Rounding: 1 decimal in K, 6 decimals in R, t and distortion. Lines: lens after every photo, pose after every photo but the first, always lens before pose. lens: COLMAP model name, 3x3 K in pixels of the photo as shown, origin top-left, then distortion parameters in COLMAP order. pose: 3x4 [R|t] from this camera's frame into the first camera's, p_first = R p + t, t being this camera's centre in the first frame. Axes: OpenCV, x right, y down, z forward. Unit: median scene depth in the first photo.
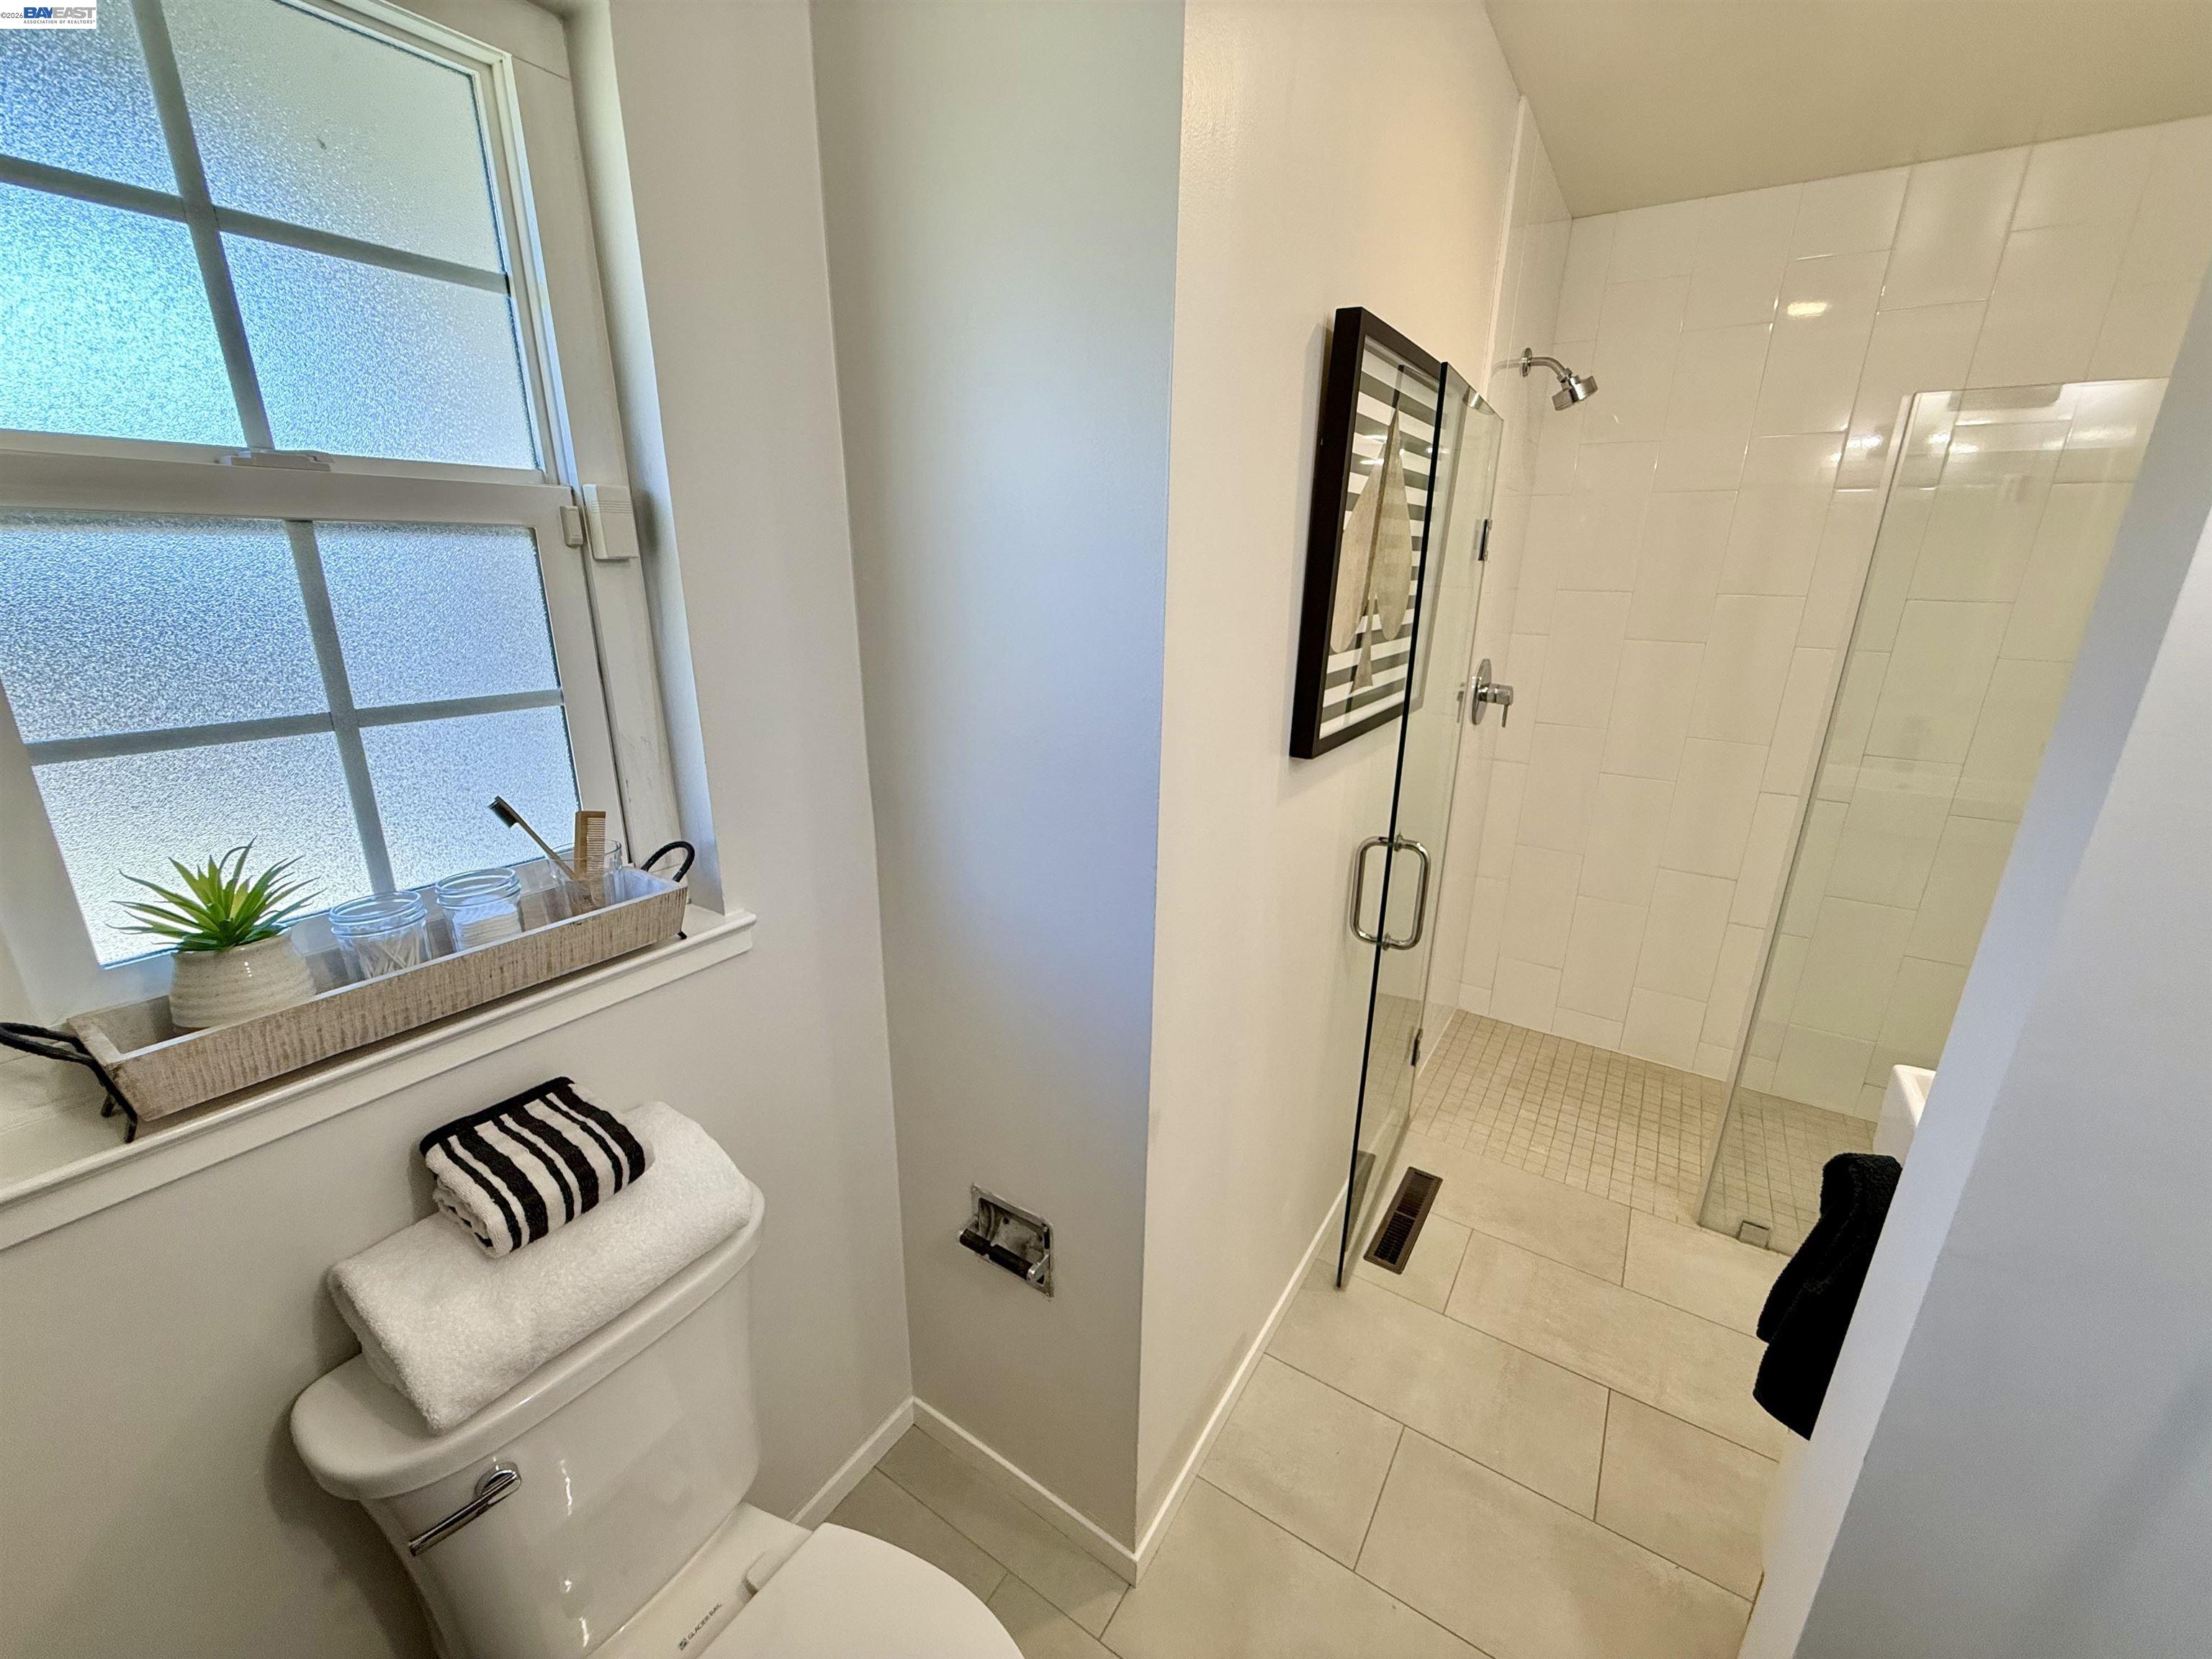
lens RADIAL K [[880.9, 0, 1104.6], [0, 880.9, 830.6], [0, 0, 1]] dist [-0.000376, -0.000225]
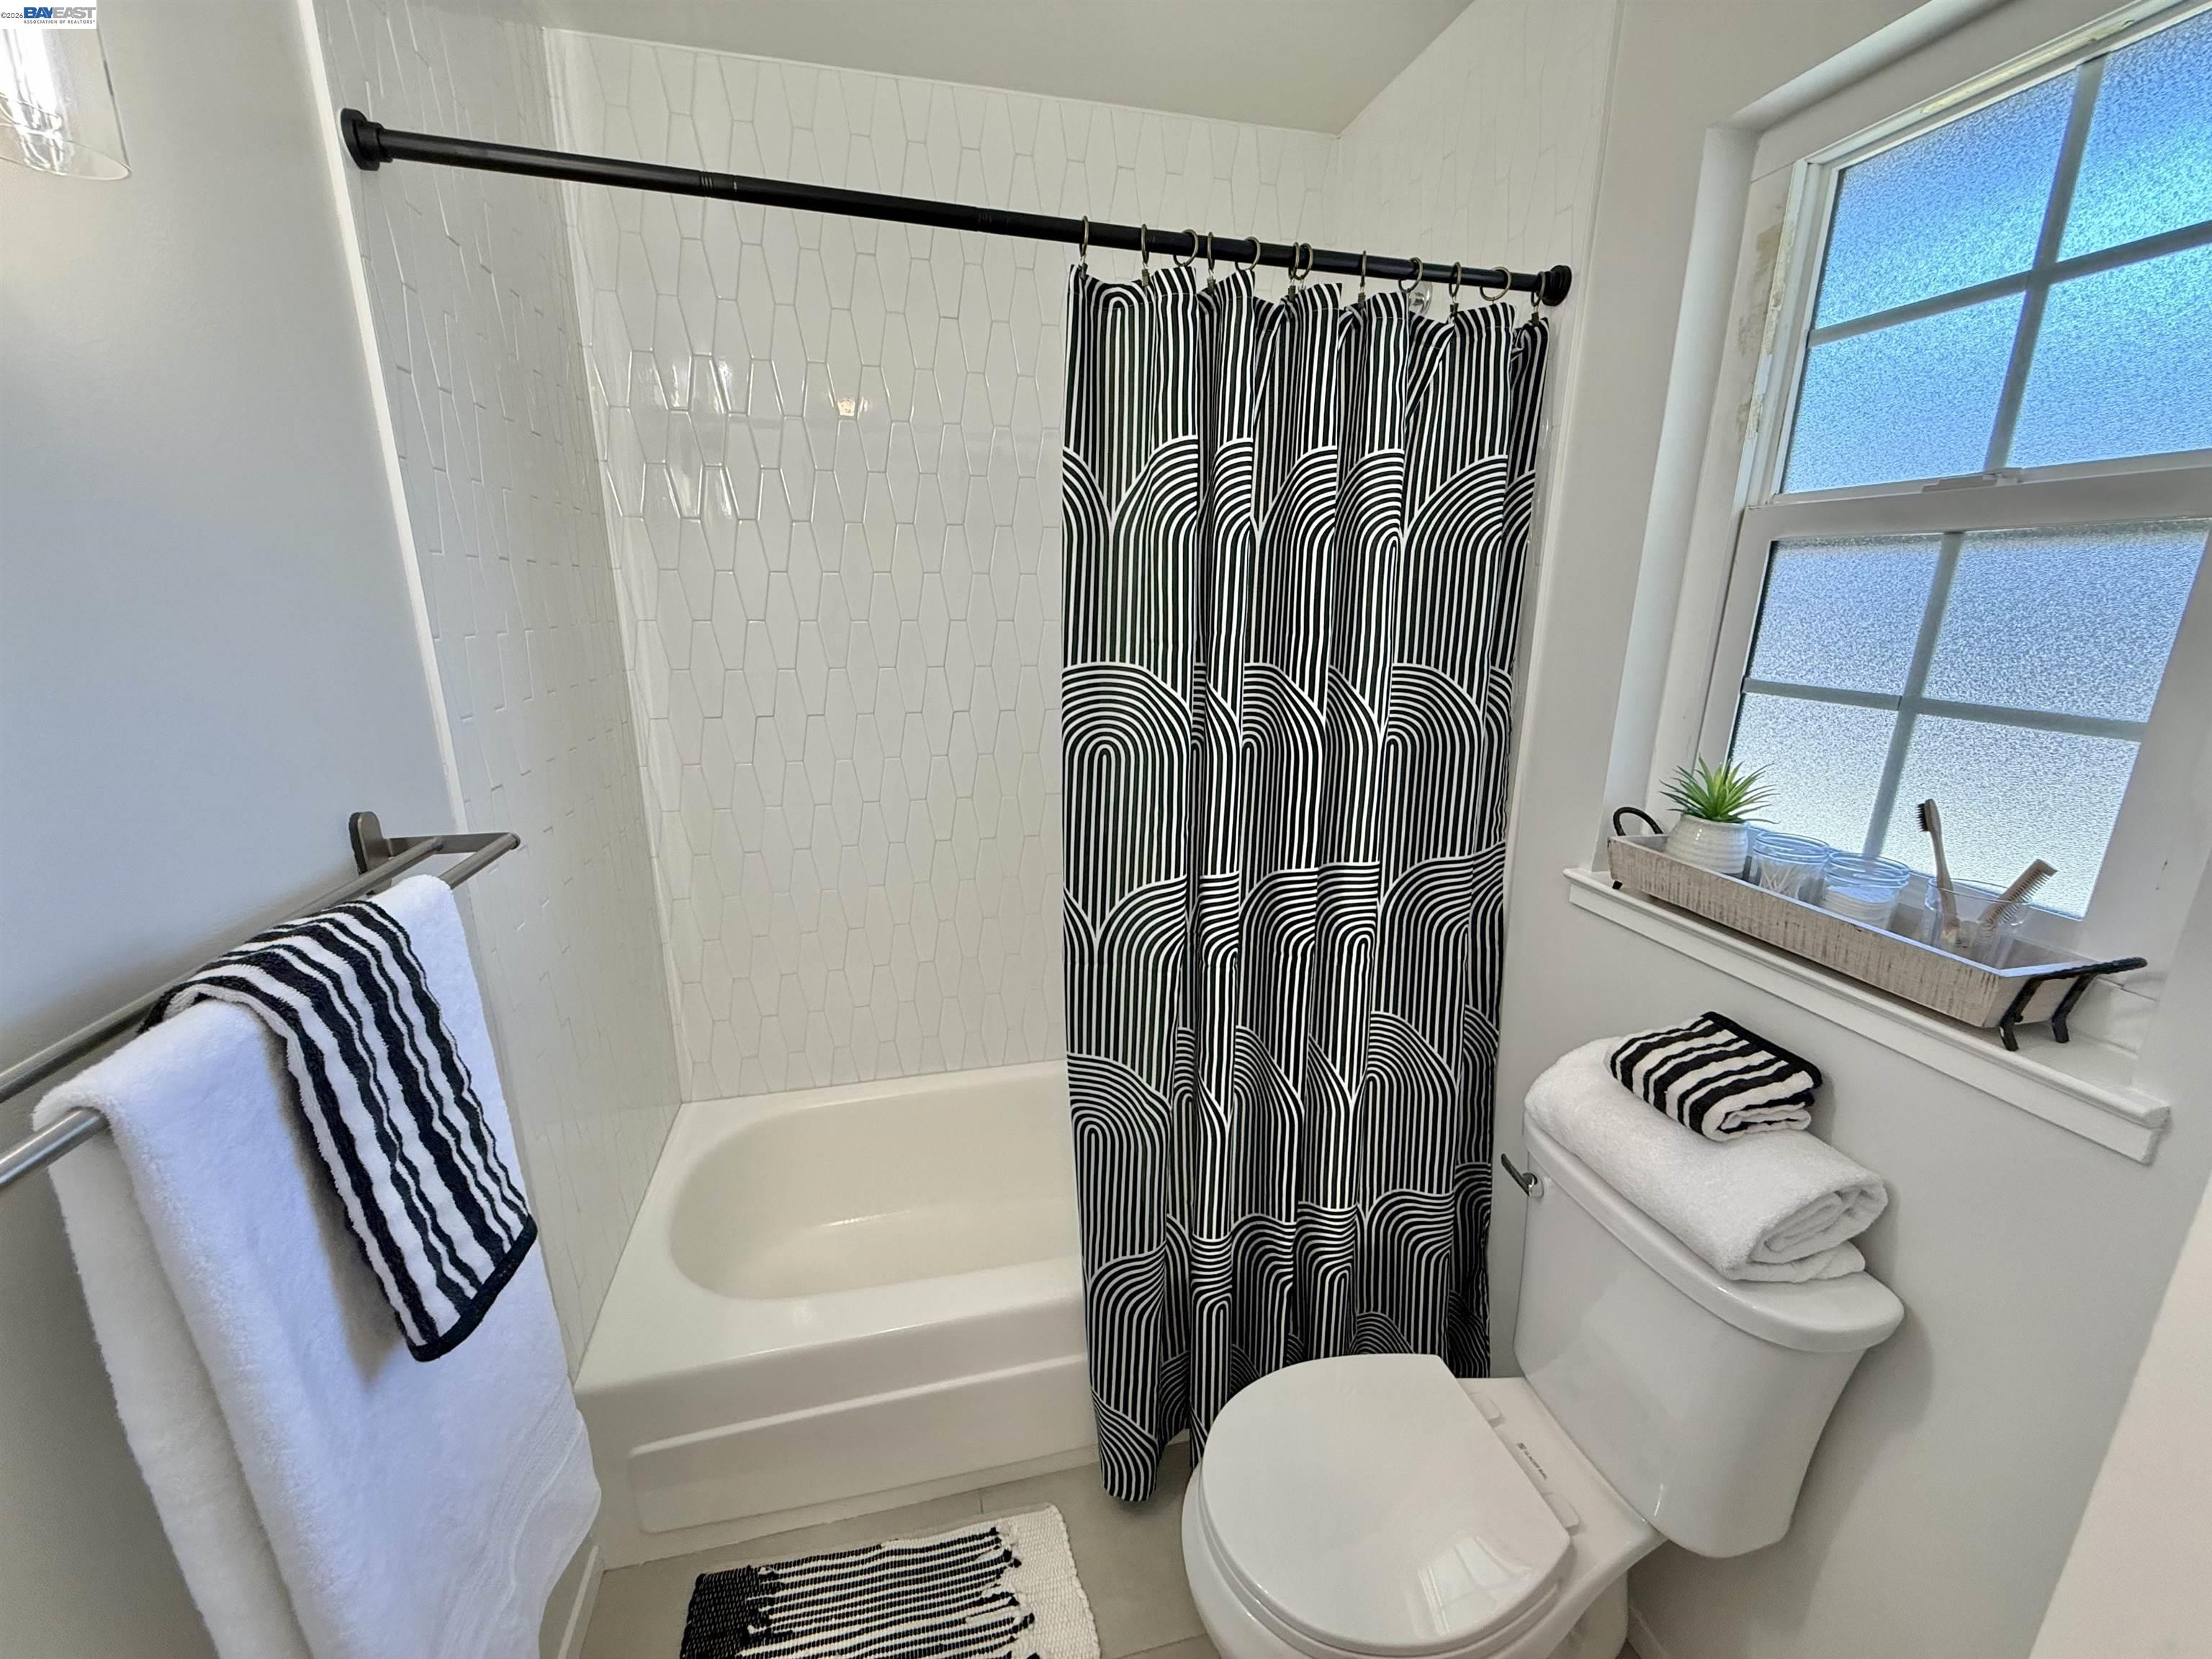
lens RADIAL K [[880.9, 0, 1104.6], [0, 880.9, 830.6], [0, 0, 1]] dist [-0.000376, -0.000225]
pose [[-0.679841, 0.174799, -0.712223, 0.642010], [-0.231628, 0.870284, 0.434689, -0.217072], [0.695820, 0.460490, -0.551166, 0.887742]]
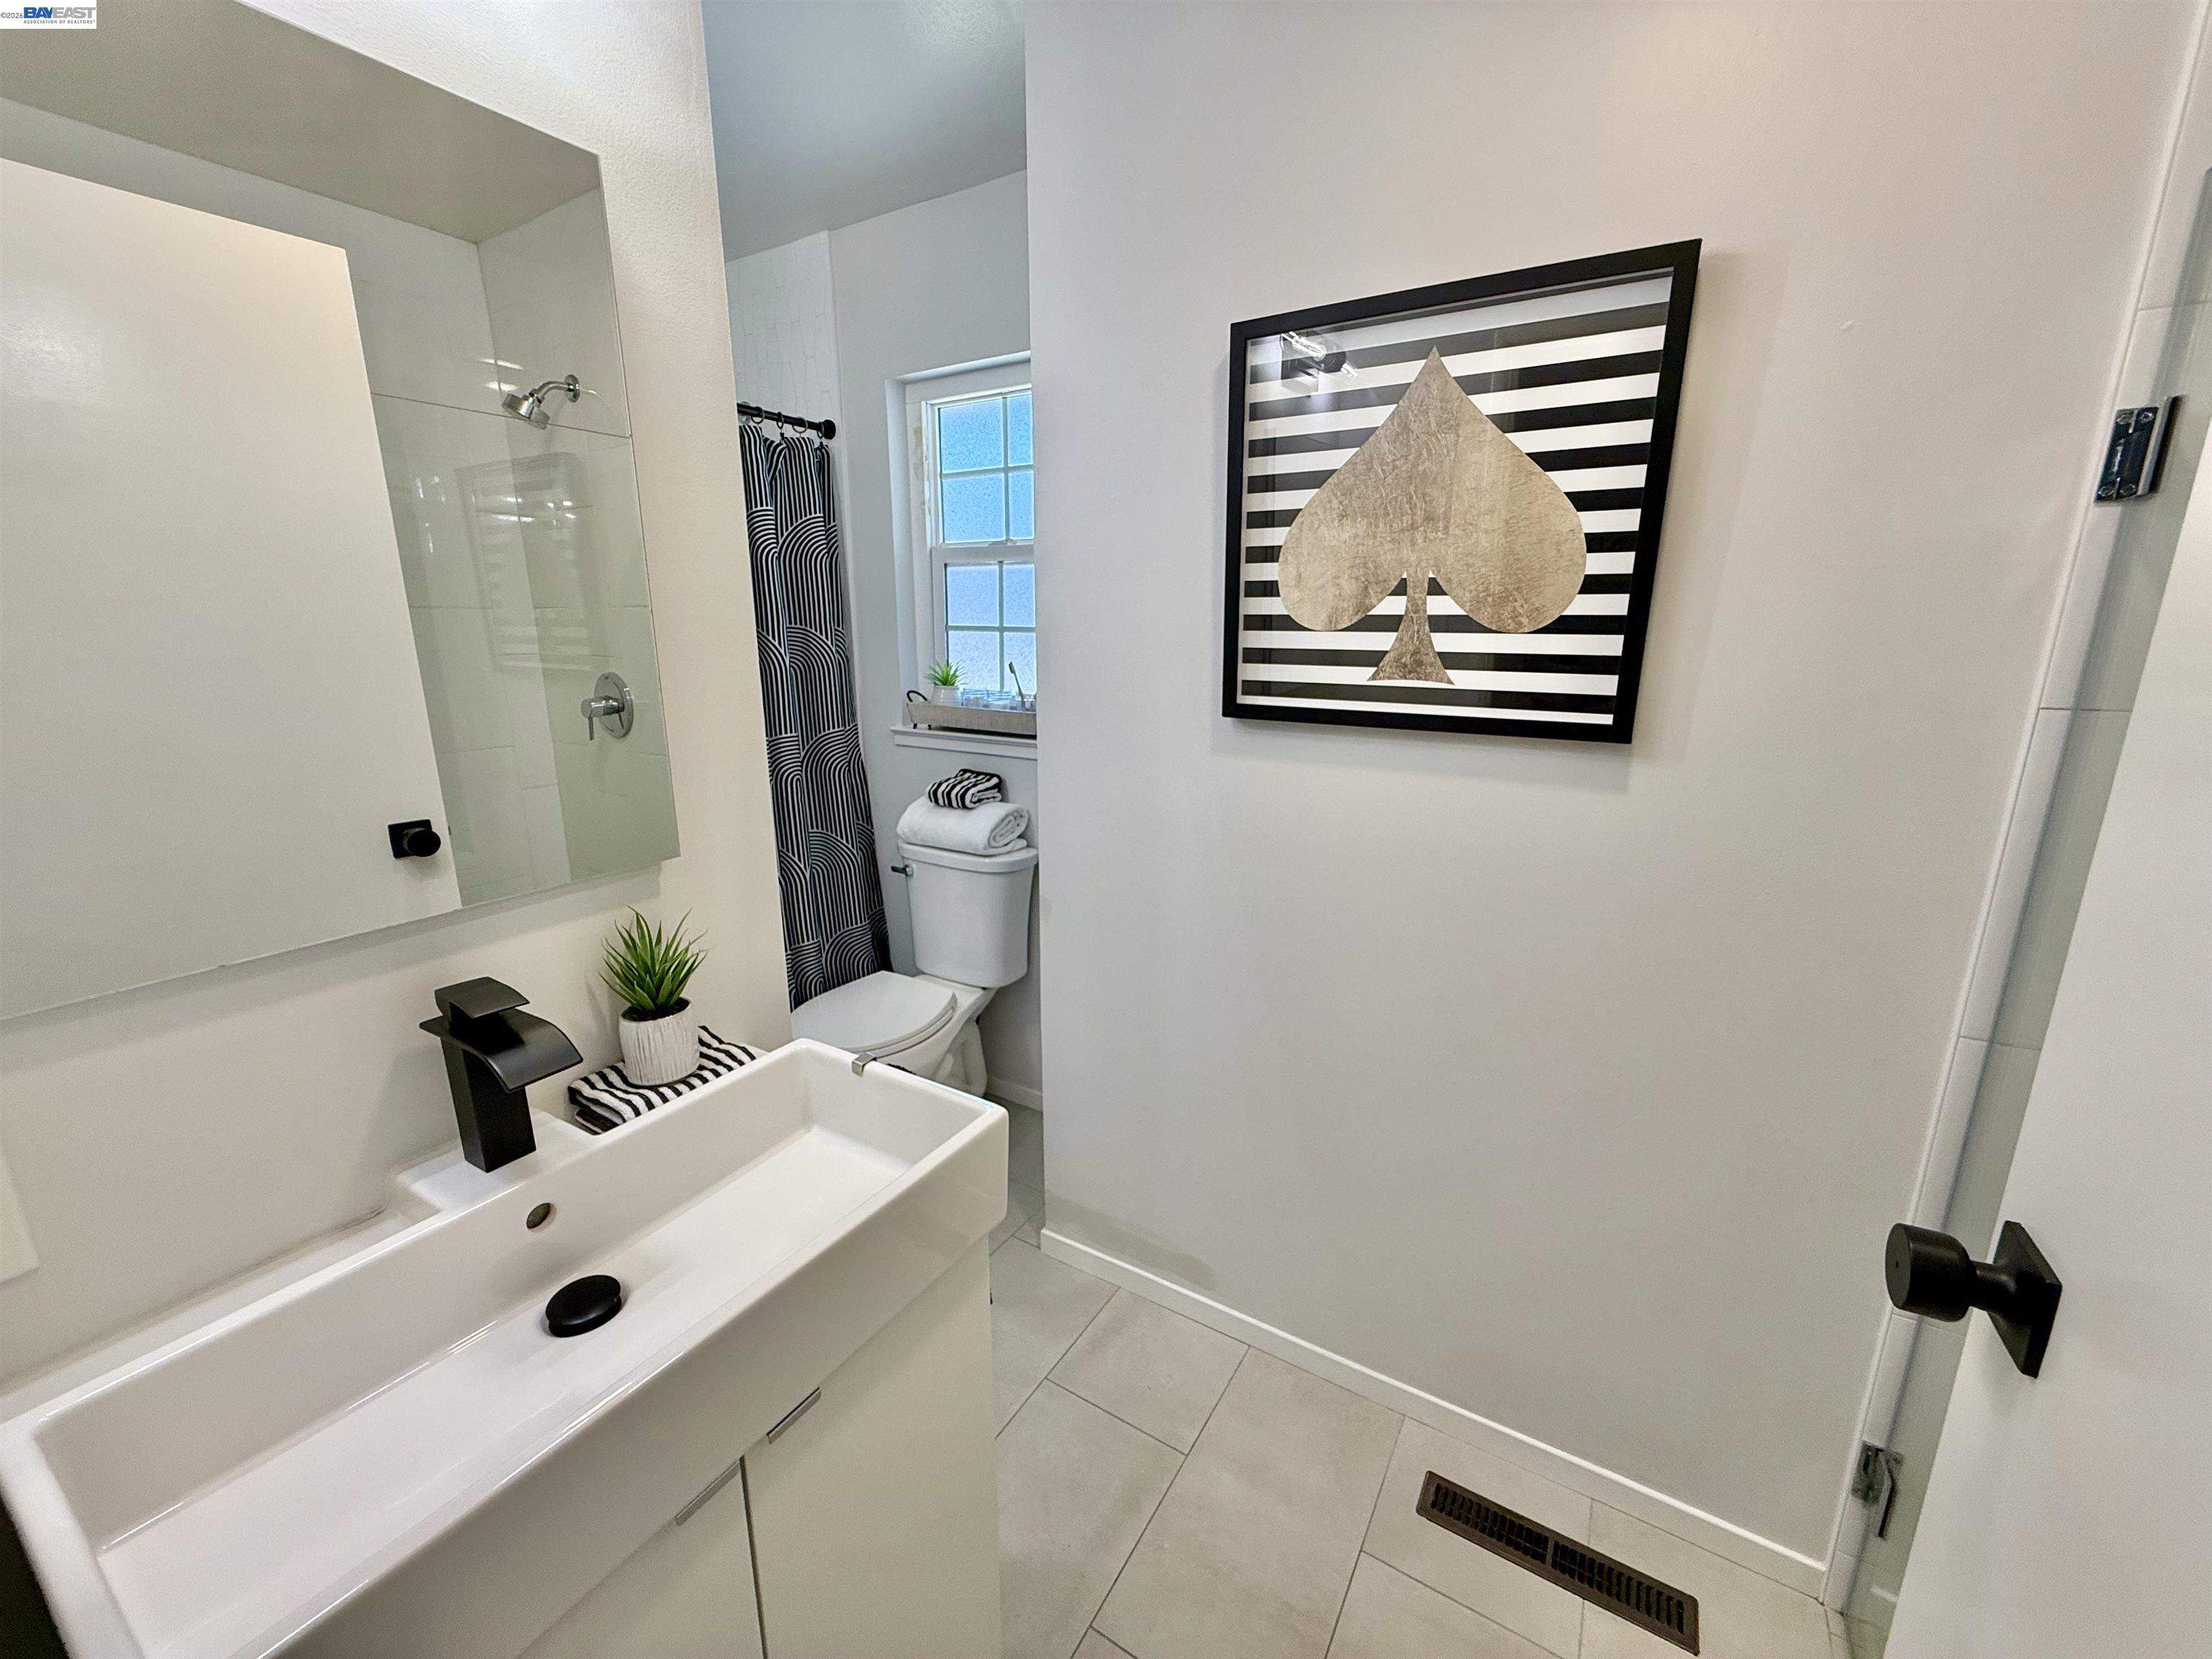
lens RADIAL K [[880.9, 0, 1104.6], [0, 880.9, 830.6], [0, 0, 1]] dist [-0.000376, -0.000225]
pose [[0.028737, 0.223865, -0.974196, 1.941470], [-0.301235, 0.931230, 0.205106, -0.187674], [0.953117, 0.287568, 0.094197, 1.128928]]
